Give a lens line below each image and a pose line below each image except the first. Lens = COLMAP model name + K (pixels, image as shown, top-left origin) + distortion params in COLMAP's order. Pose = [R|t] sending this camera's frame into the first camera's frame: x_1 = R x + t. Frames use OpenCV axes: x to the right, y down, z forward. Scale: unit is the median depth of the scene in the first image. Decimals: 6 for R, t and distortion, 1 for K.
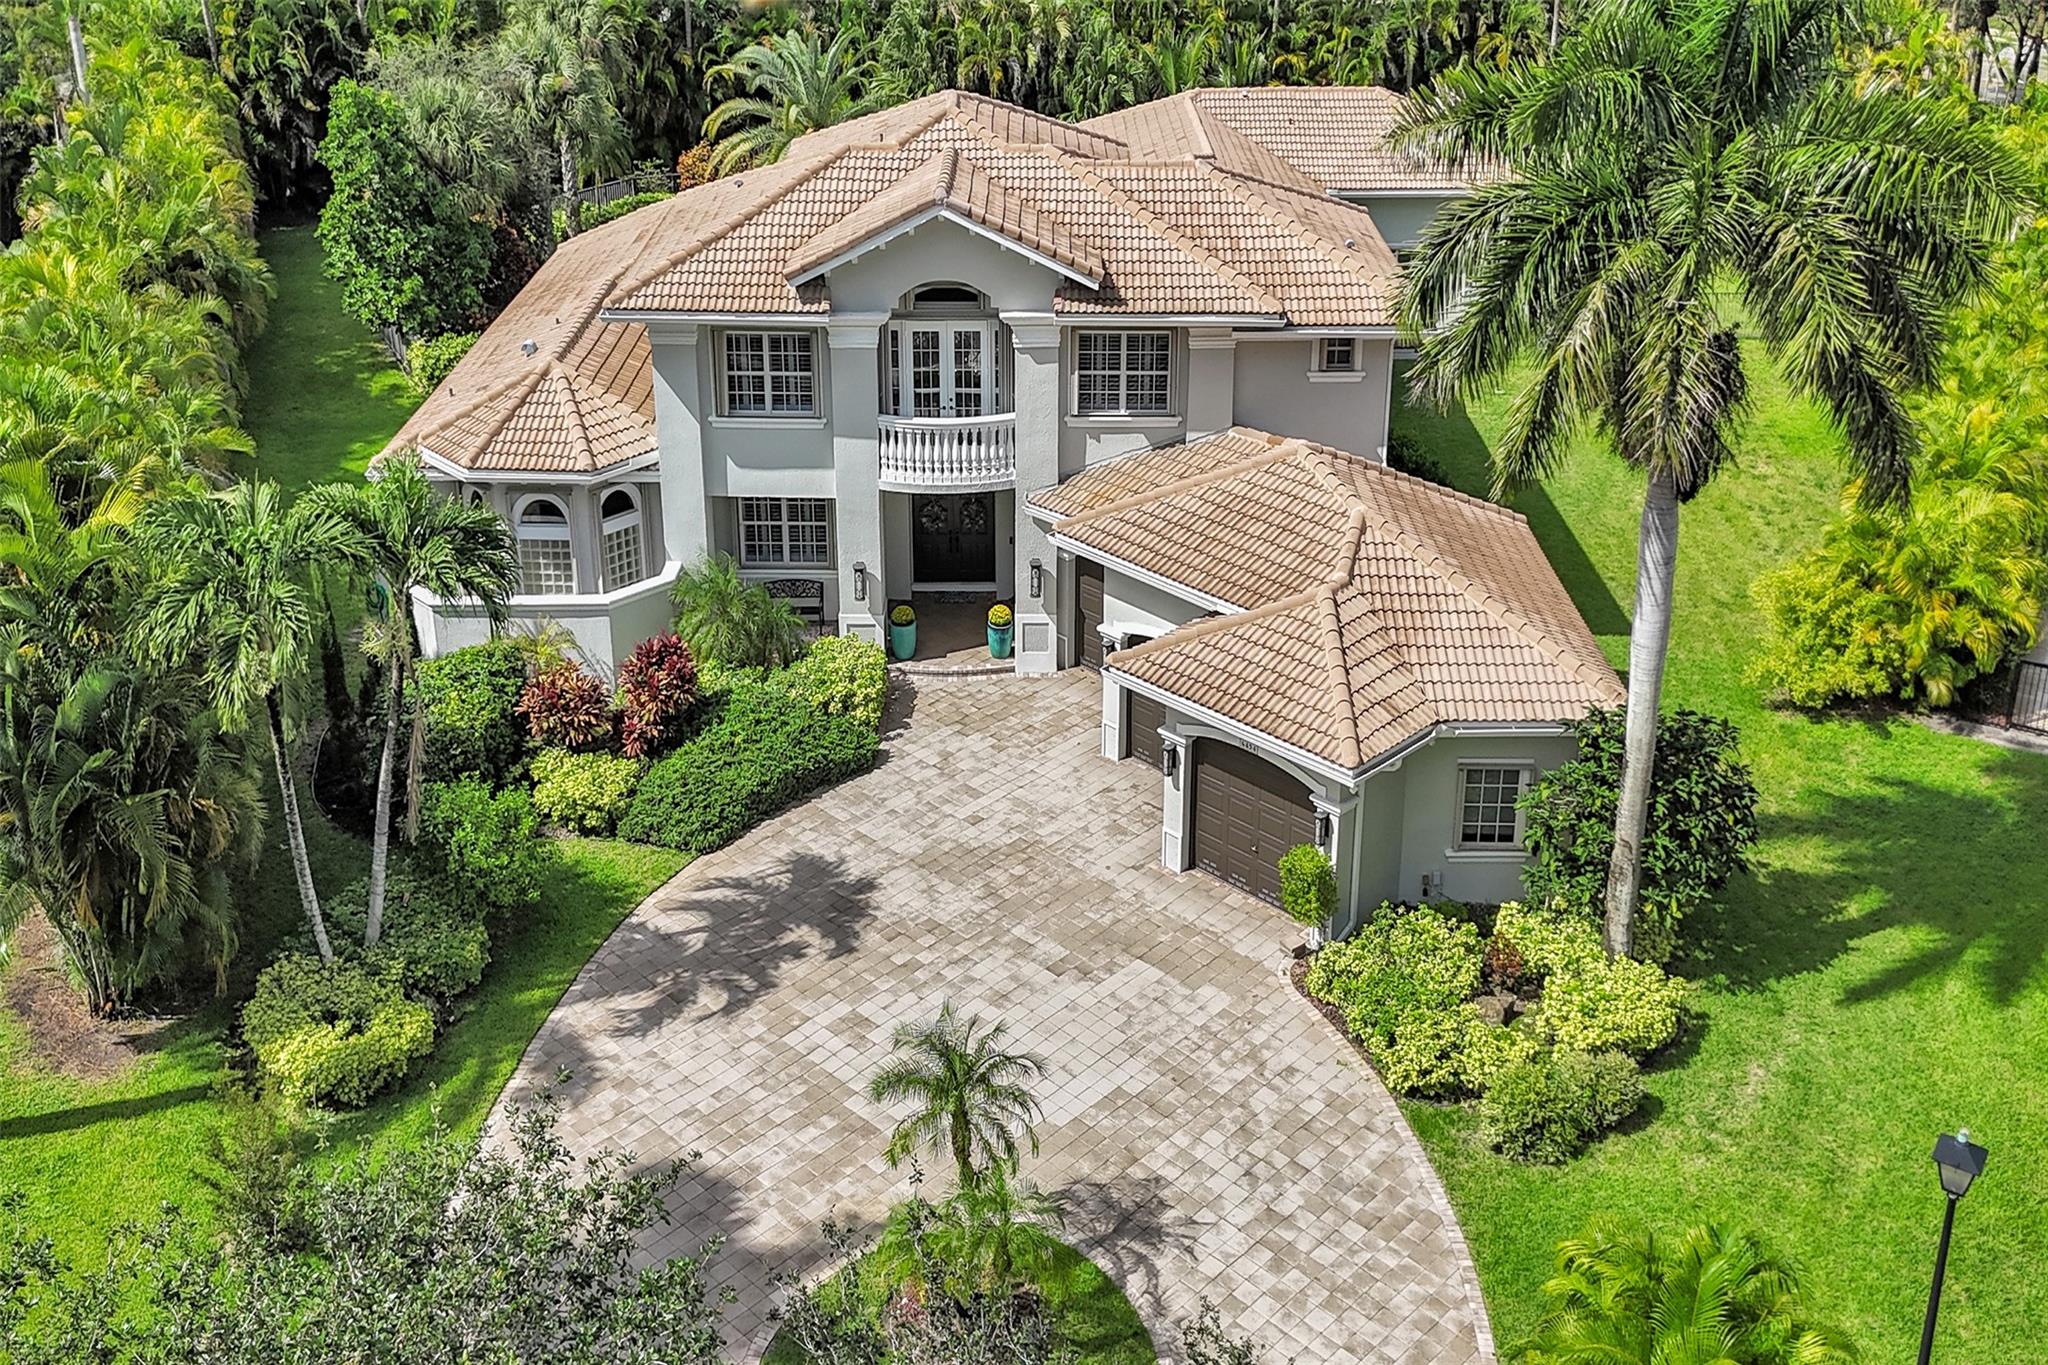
lens RADIAL K [[2318.2, 0, 1012.1], [0, 2318.2, 686.9], [0, 0, 1]] dist [0.009557, 0.000000]
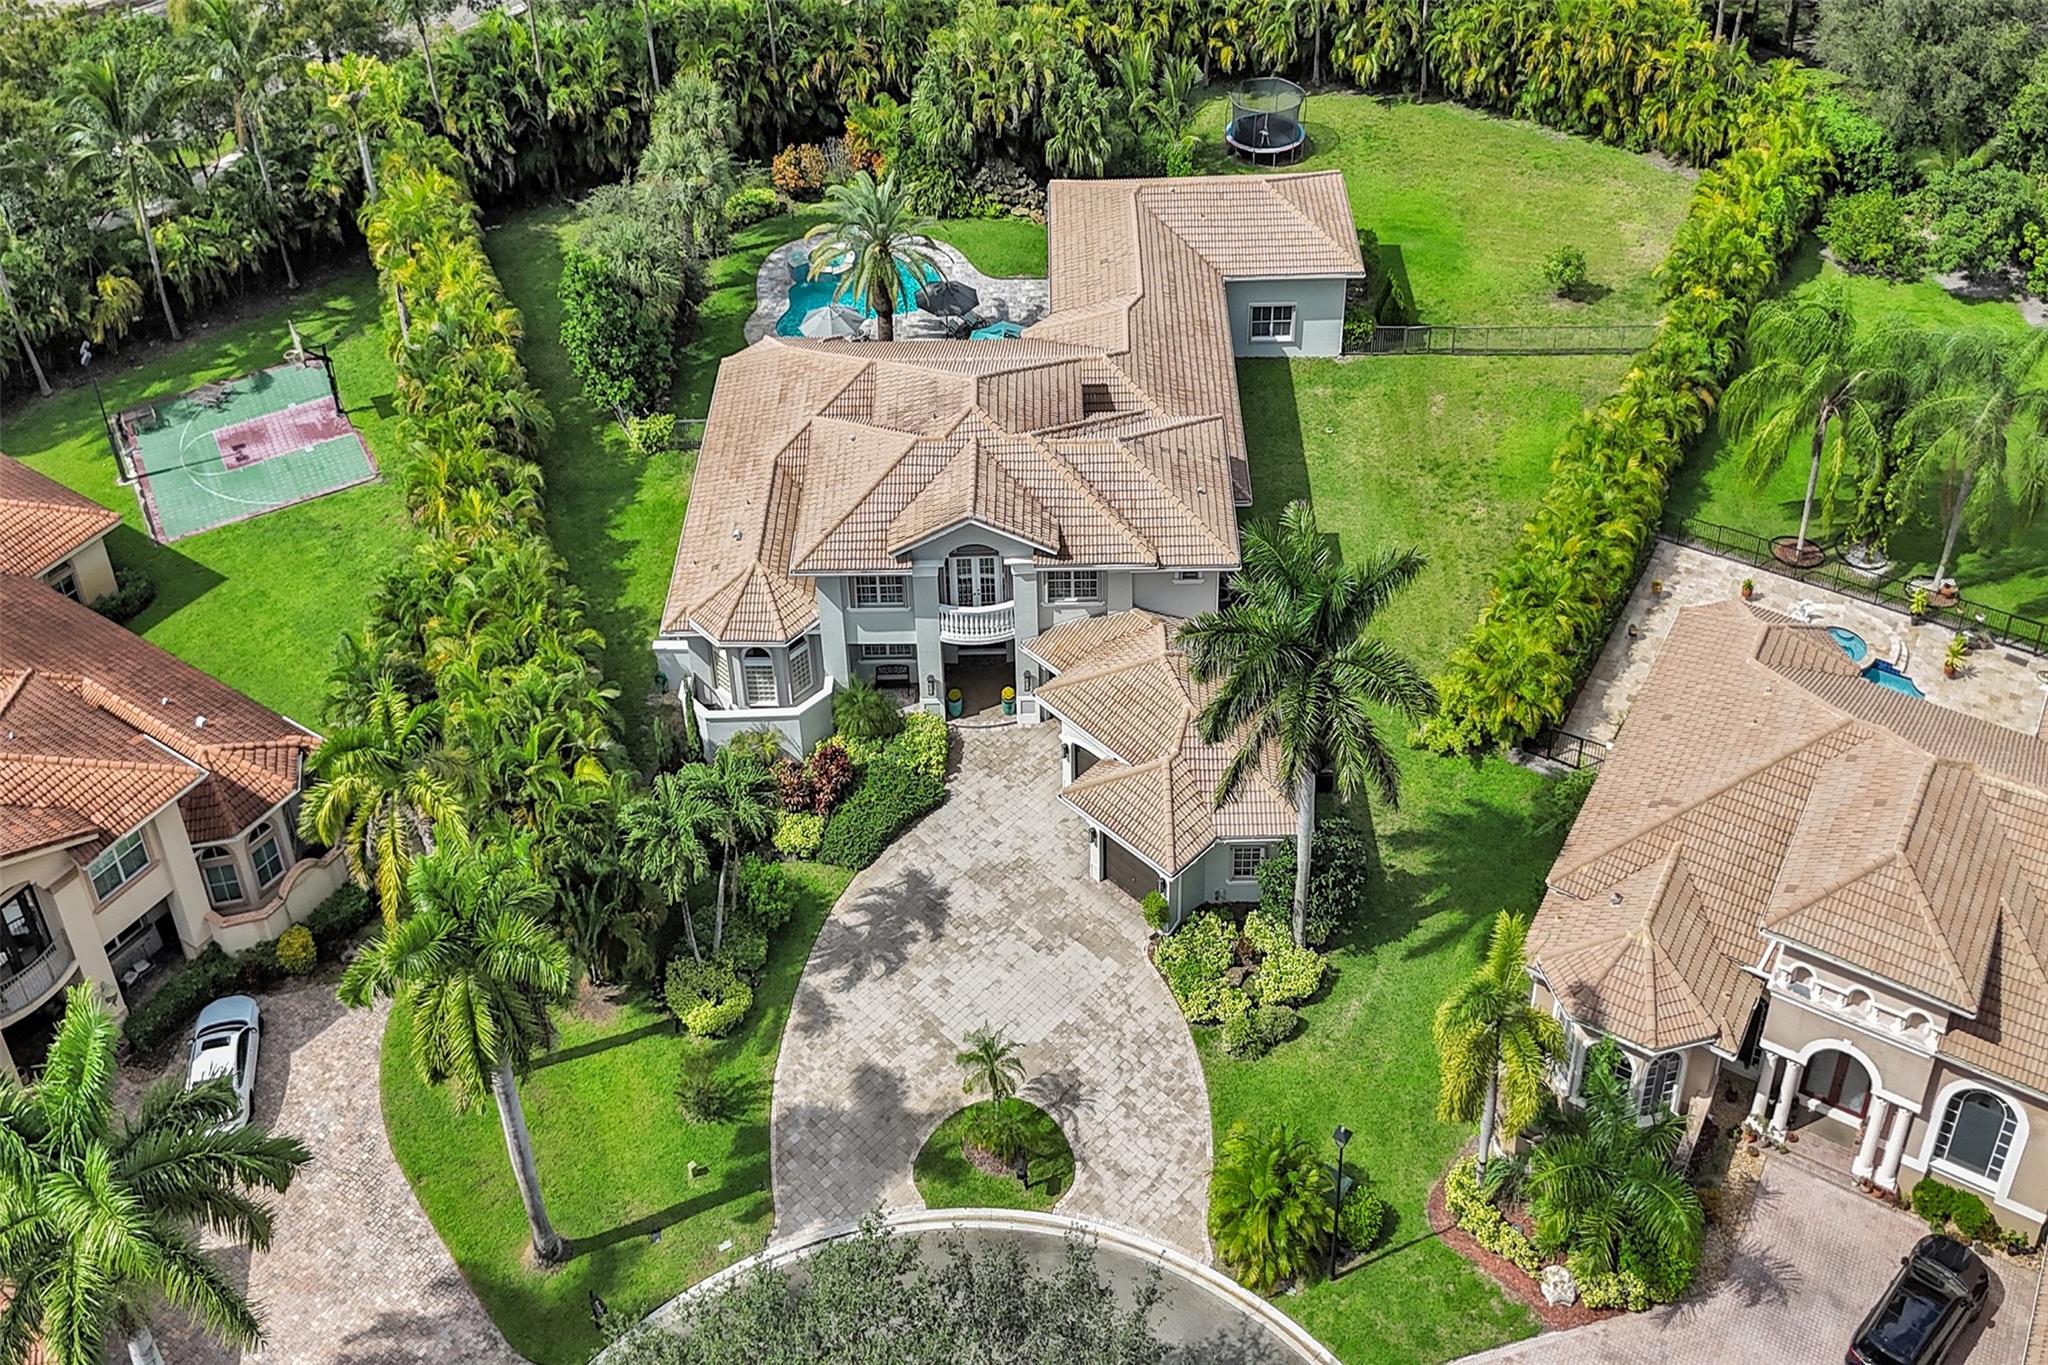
lens RADIAL K [[2318.2, 0, 1030.9], [0, 2318.2, 679.9], [0, 0, 1]] dist [0.009557, 0.000000]
pose [[0.999806, -0.018440, -0.006898, 0.031113], [0.019570, 0.969149, 0.245697, -0.602989], [0.002154, -0.245785, 0.969322, -0.937728]]
